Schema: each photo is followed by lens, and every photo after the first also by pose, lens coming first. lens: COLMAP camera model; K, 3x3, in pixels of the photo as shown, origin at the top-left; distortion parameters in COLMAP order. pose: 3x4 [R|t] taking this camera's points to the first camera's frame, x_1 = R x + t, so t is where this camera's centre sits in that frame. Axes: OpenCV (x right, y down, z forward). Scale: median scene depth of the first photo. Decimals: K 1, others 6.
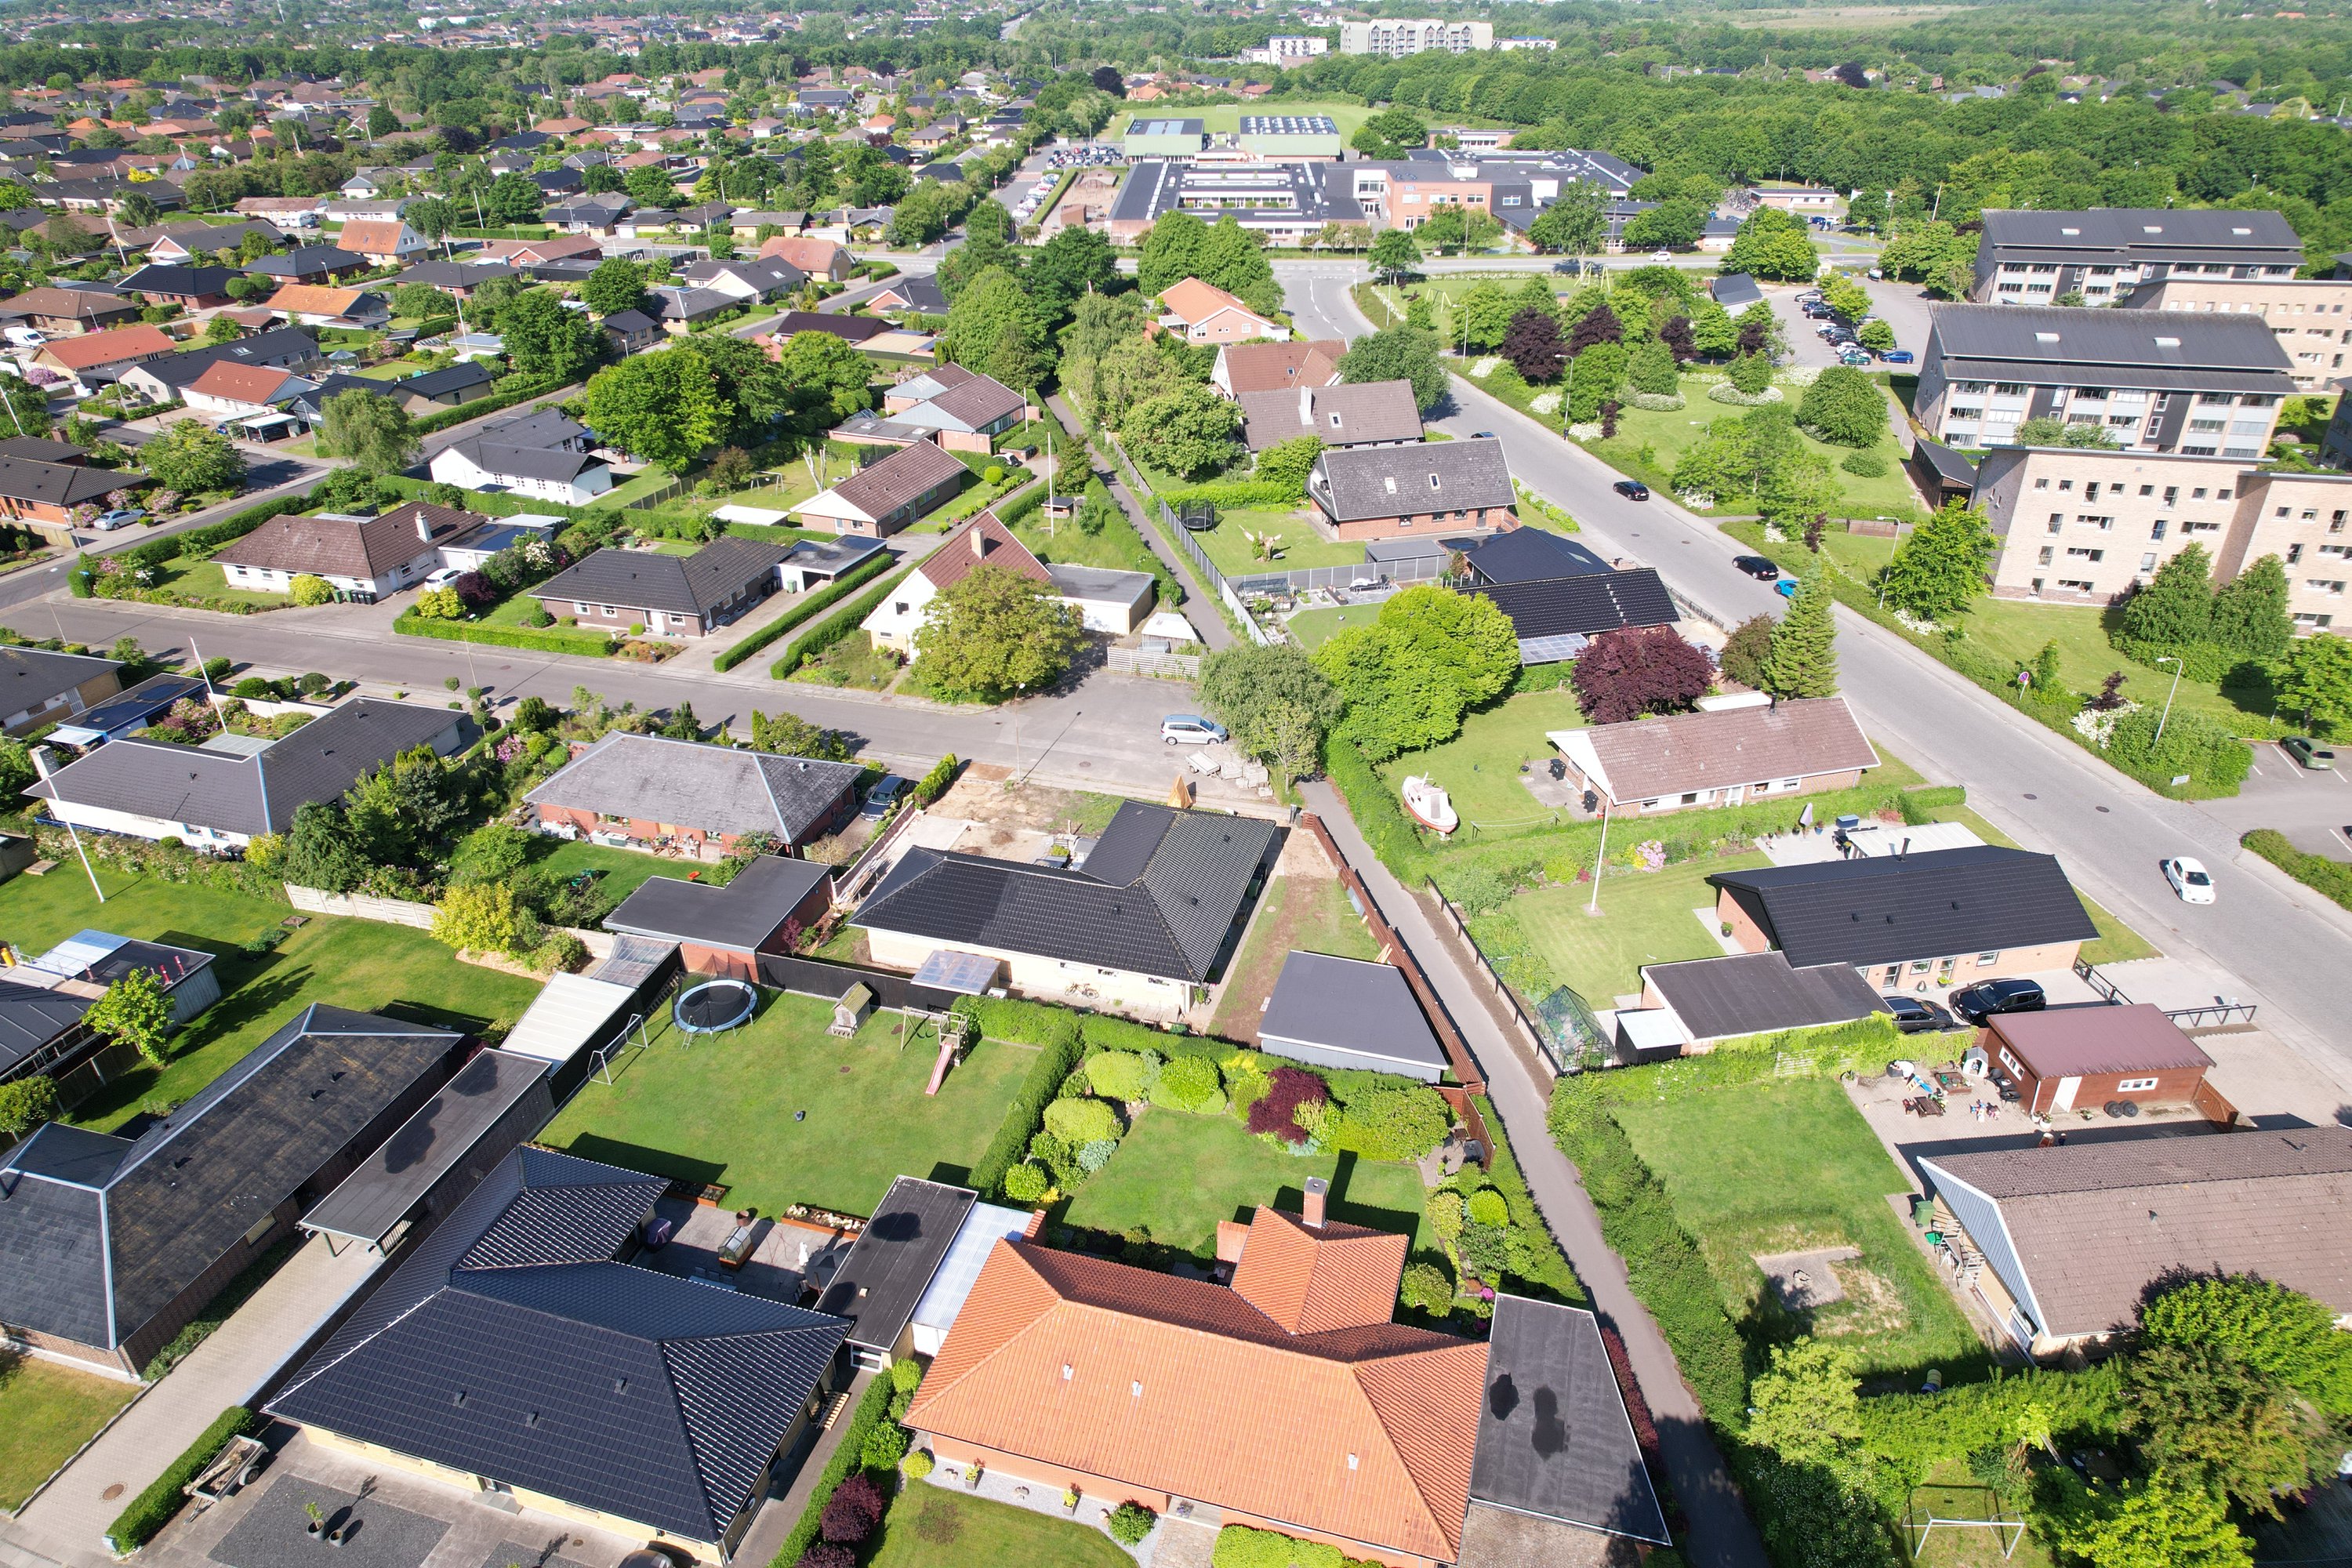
lens RADIAL K [[1511.4, 0, 1176.0], [0, 1511.4, 728.7], [0, 0, 1]] dist [-0.083061, 0.073660]
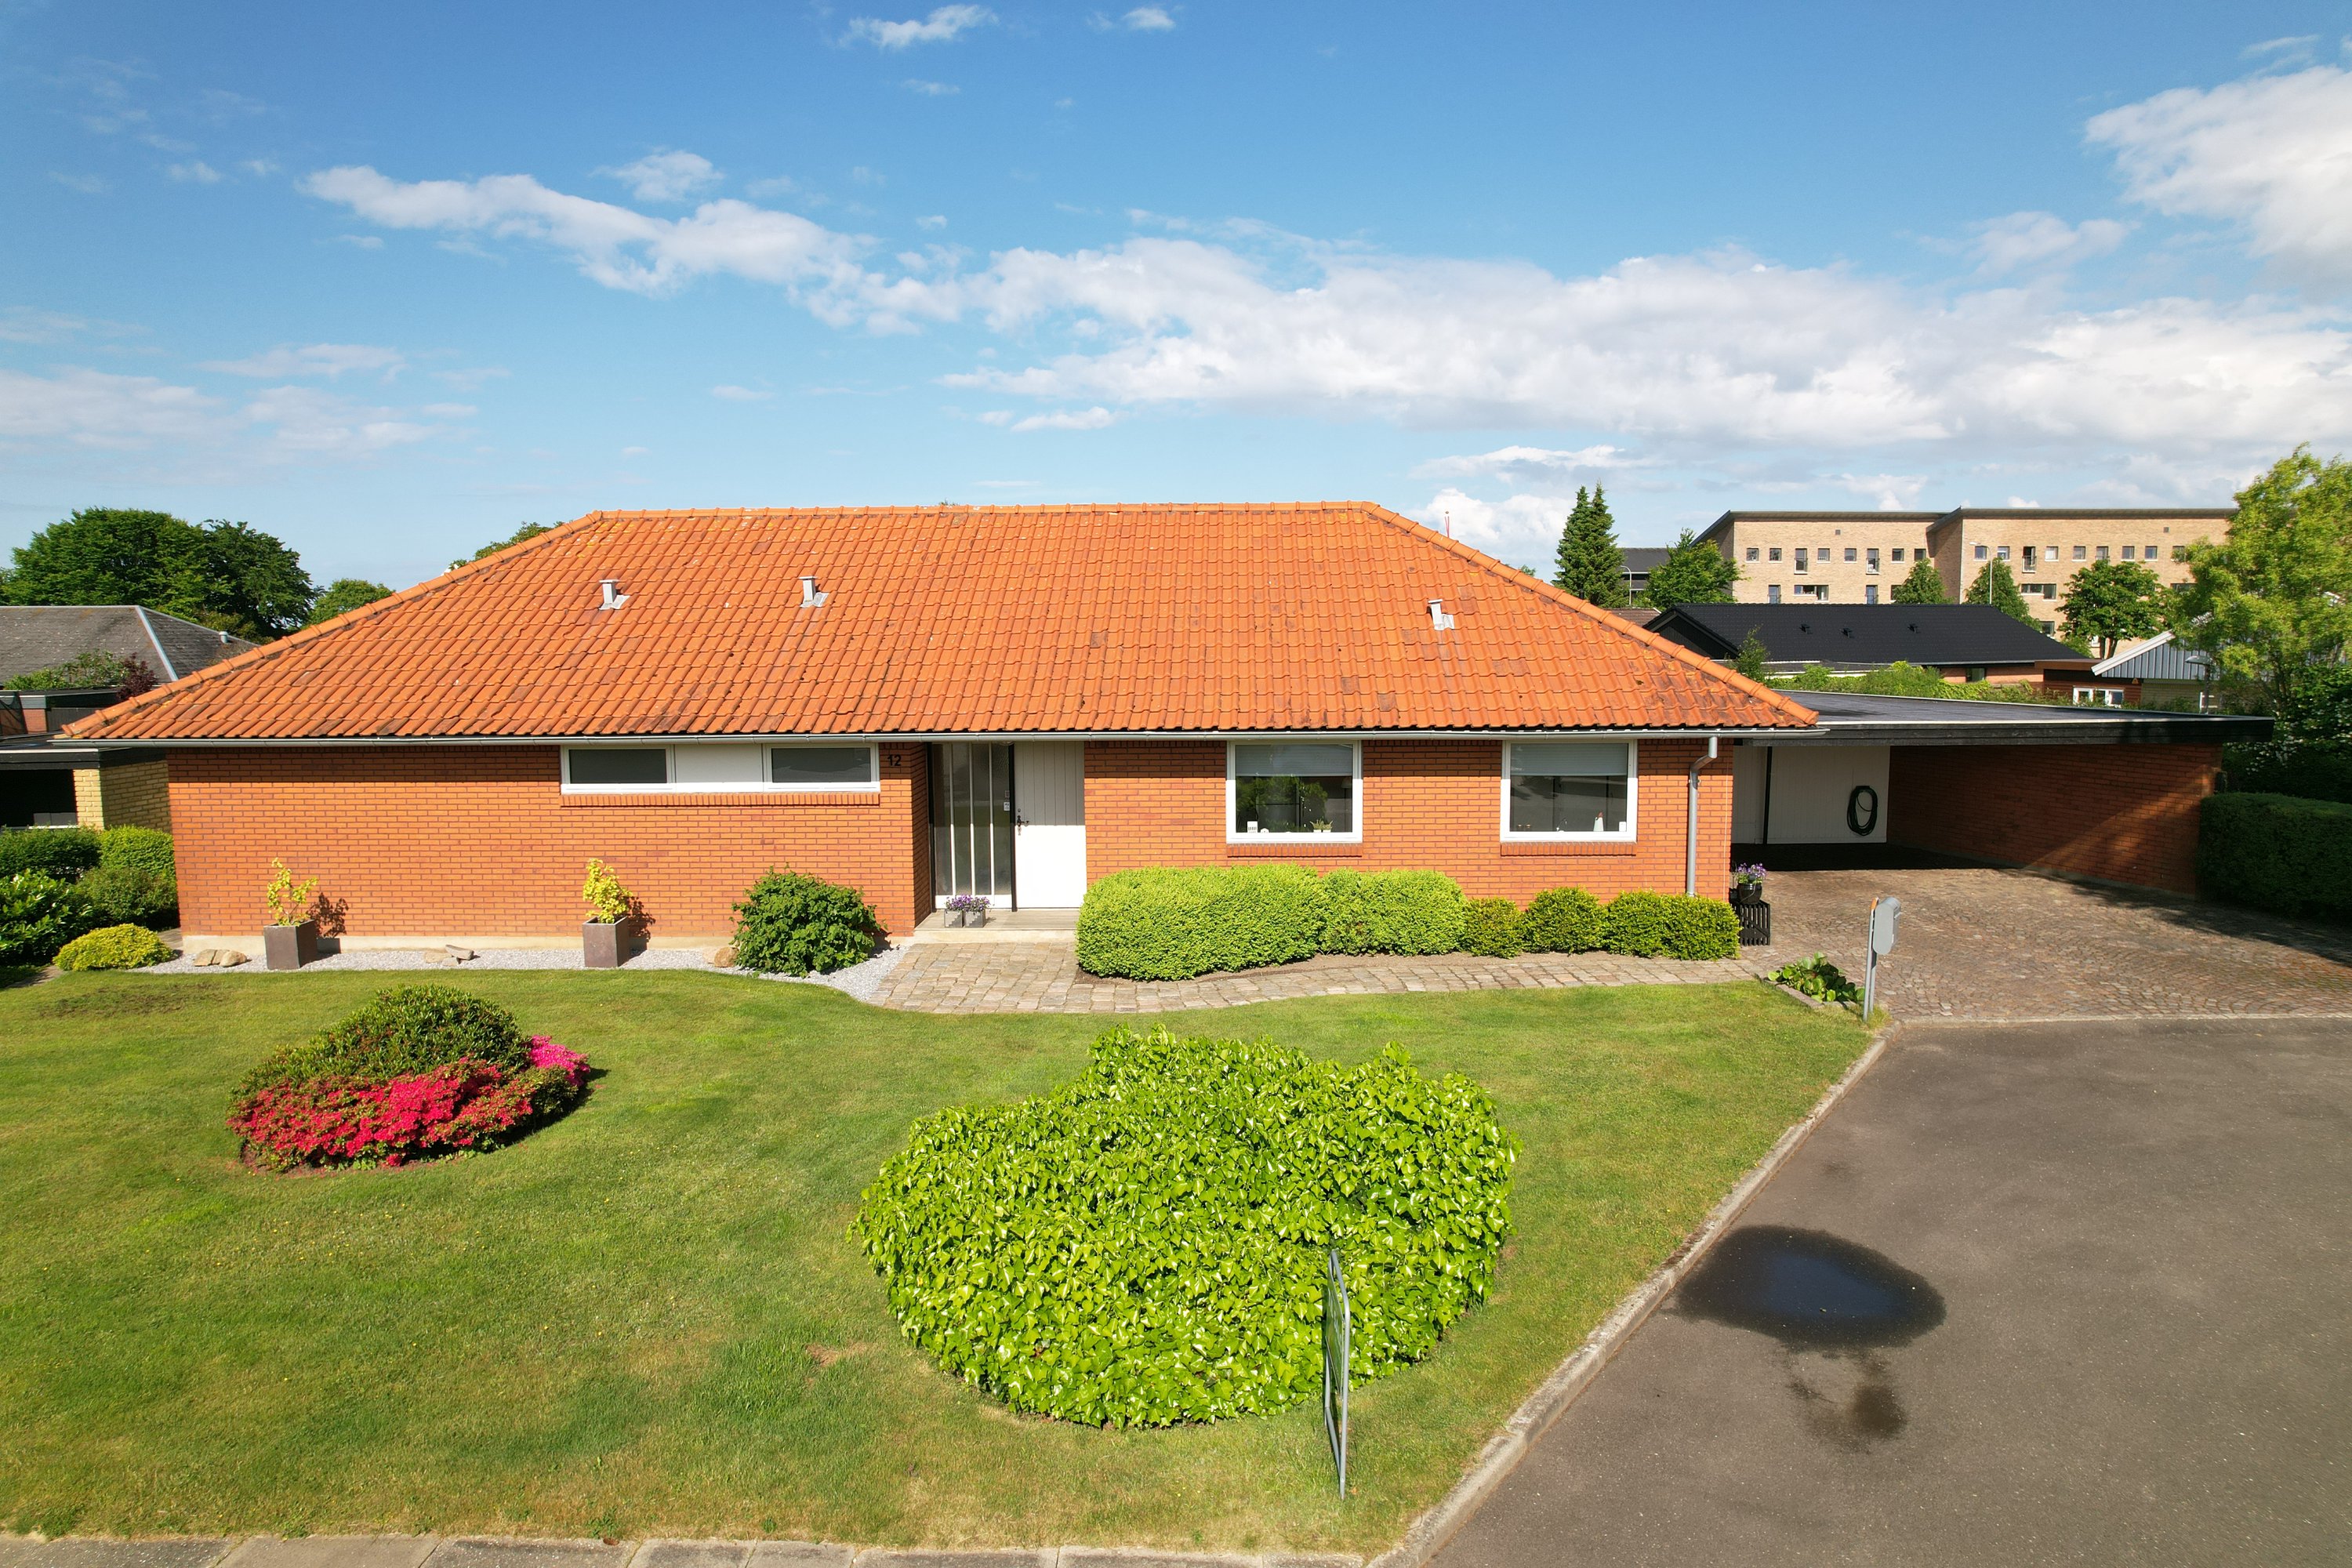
lens RADIAL K [[1494.4, 0, 1190.2], [0, 1494.4, 794.5], [0, 0, 1]] dist [-0.081269, 0.071194]
pose [[0.965493, -0.024131, 0.259308, -0.026352], [0.114769, 0.933222, -0.340478, 0.503226], [-0.233776, 0.358490, 0.903789, 0.547452]]
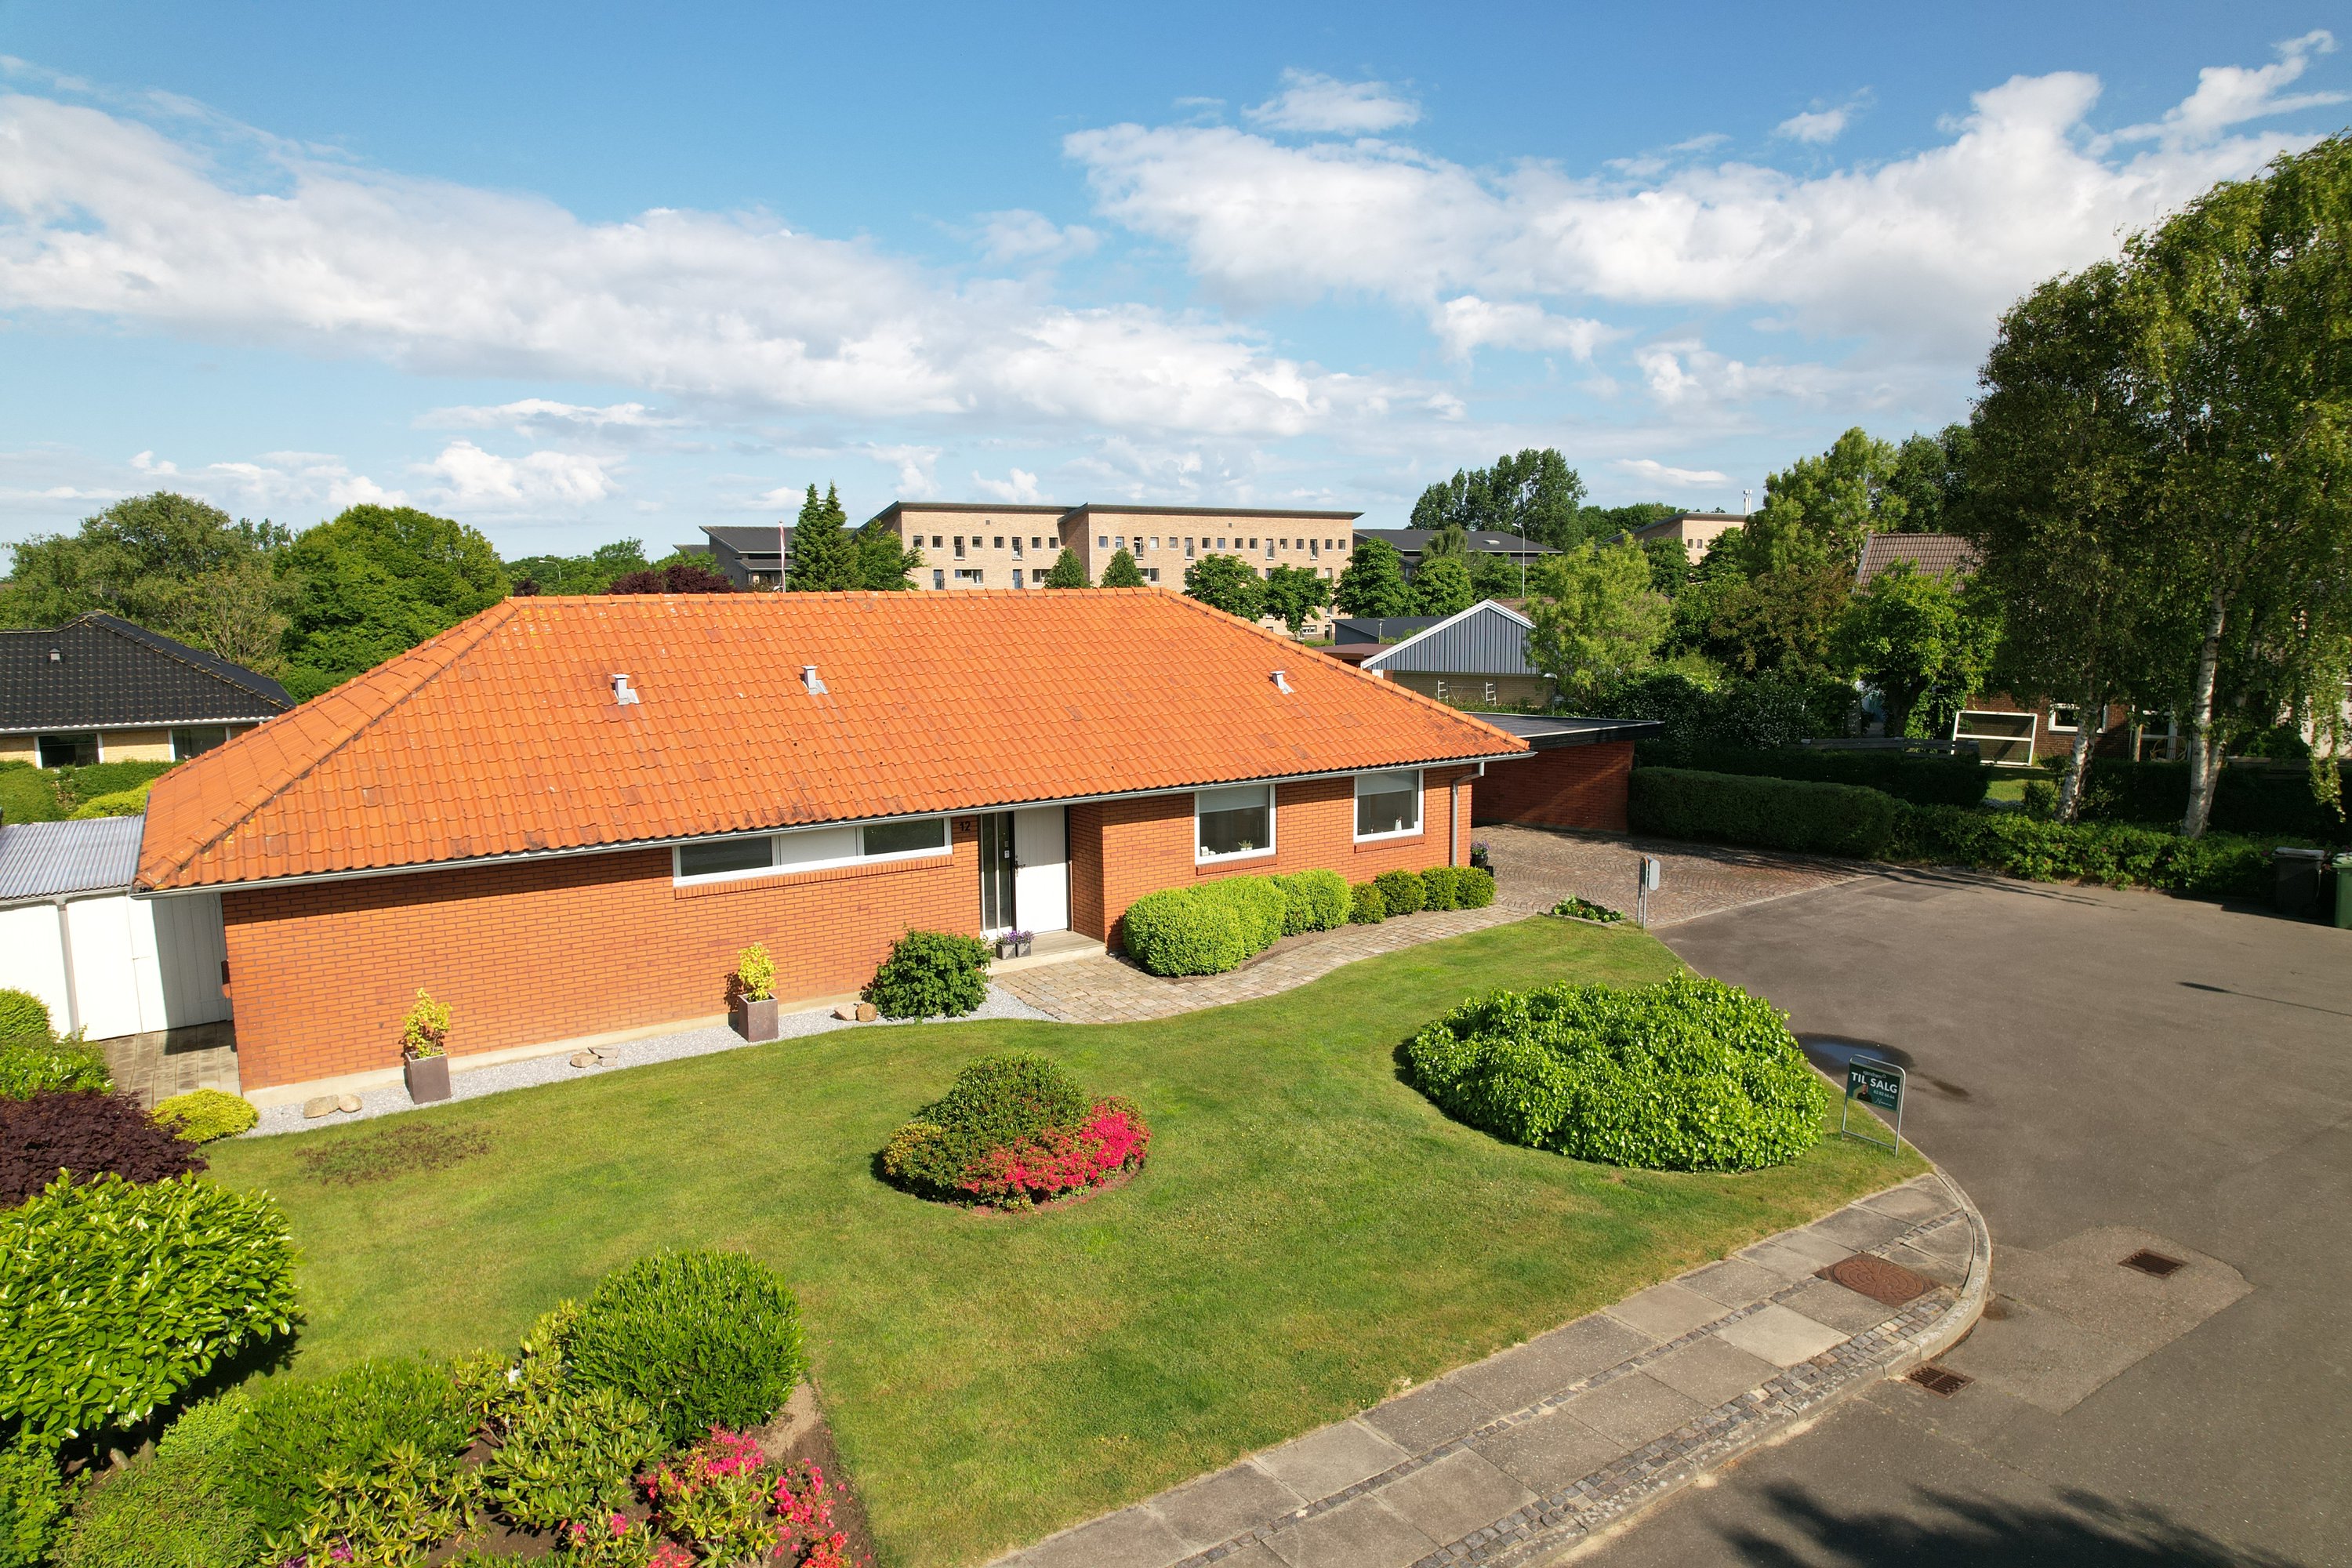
lens RADIAL K [[1489.5, 0, 1189.8], [0, 1489.5, 846.1], [0, 0, 1]] dist [-0.059526, 0.053055]
pose [[0.636672, -0.128541, 0.760346, -0.217218], [0.352515, 0.925467, -0.138721, 0.465559], [-0.685844, 0.356353, 0.634532, 0.566509]]
